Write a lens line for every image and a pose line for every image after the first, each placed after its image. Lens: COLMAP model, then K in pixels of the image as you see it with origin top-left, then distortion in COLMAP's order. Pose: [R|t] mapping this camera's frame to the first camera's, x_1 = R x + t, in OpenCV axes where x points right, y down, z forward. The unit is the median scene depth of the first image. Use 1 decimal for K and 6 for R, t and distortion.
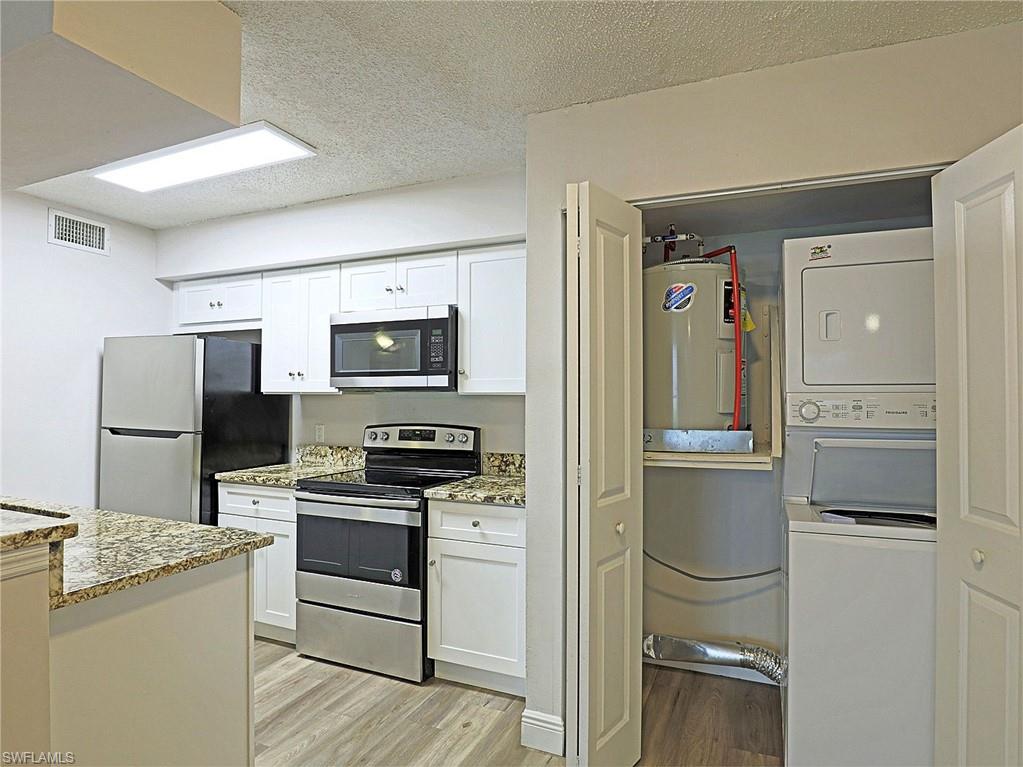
lens RADIAL K [[580.2, 0, 511.4], [0, 580.2, 386.4], [0, 0, 1]] dist [-0.025519, -0.003425]
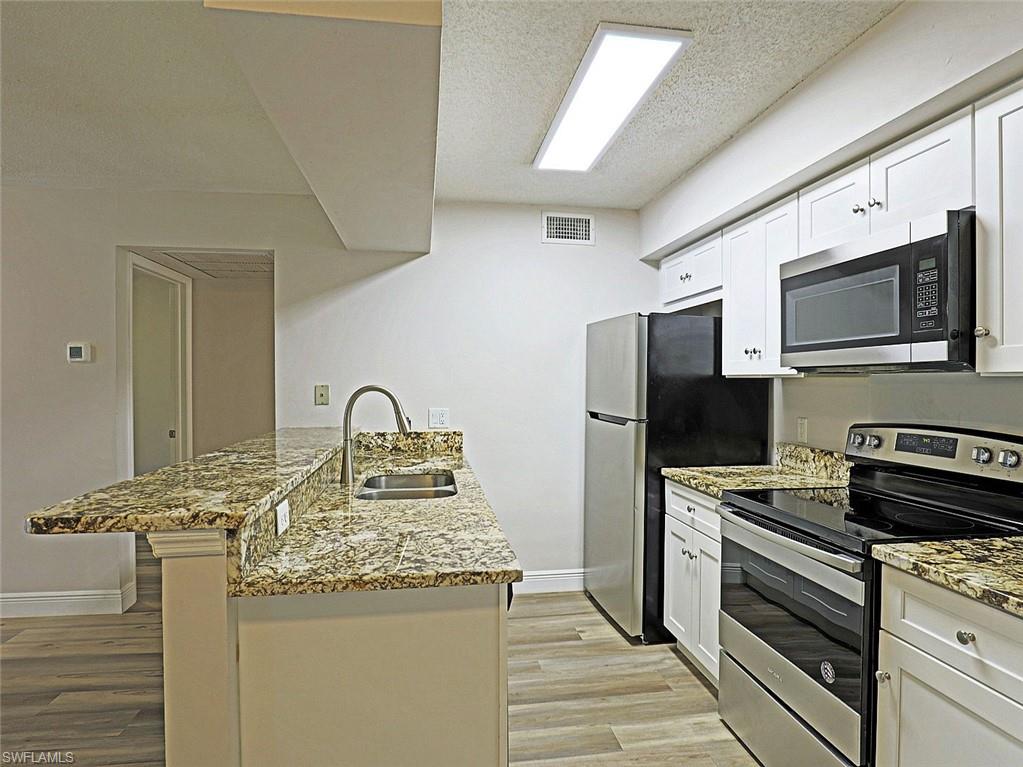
lens RADIAL K [[580.2, 0, 506.3], [0, 580.2, 386.3], [0, 0, 1]] dist [-0.025519, -0.003425]
pose [[0.532661, 0.006438, -0.846305, 0.117307], [0.015856, 0.999720, 0.017584, 0.007283], [0.846180, -0.022785, 0.532409, 0.357161]]
